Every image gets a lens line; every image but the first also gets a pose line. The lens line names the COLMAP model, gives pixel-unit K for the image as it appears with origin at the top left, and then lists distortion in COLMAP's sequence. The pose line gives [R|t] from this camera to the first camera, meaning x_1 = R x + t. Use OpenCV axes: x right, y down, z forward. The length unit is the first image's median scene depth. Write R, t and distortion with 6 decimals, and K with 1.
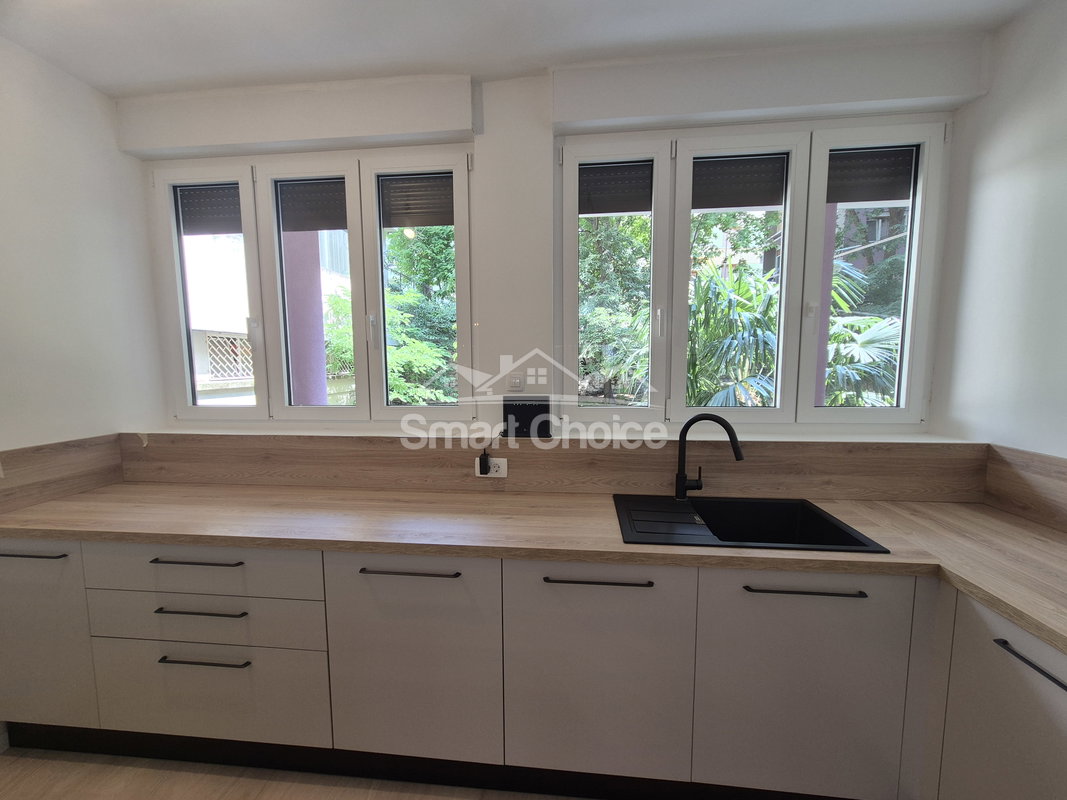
lens RADIAL K [[437.9, 0, 532.3], [0, 437.9, 405.9], [0, 0, 1]] dist [0.002523, 0.000311]
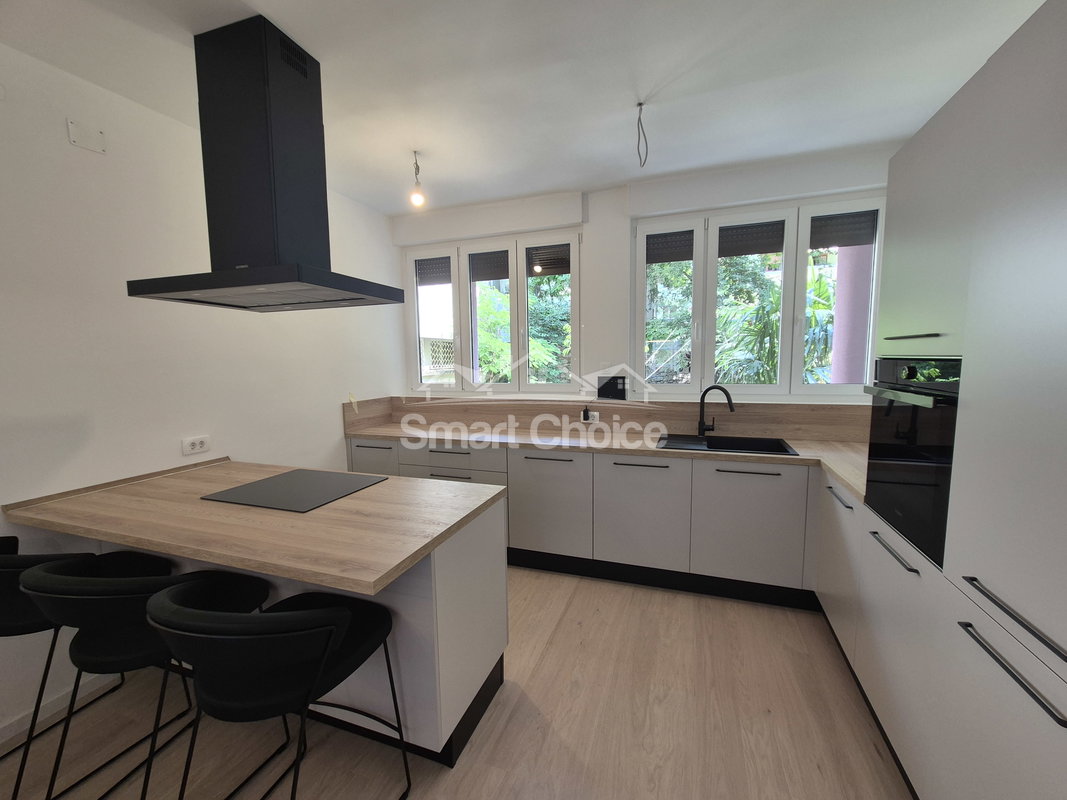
lens RADIAL K [[437.9, 0, 532.3], [0, 437.9, 405.9], [0, 0, 1]] dist [0.002523, 0.000311]
pose [[0.971082, 0.017432, -0.238110, 0.092567], [-0.014398, 0.999792, 0.014476, 0.069936], [0.238312, -0.010629, 0.971130, -0.702477]]
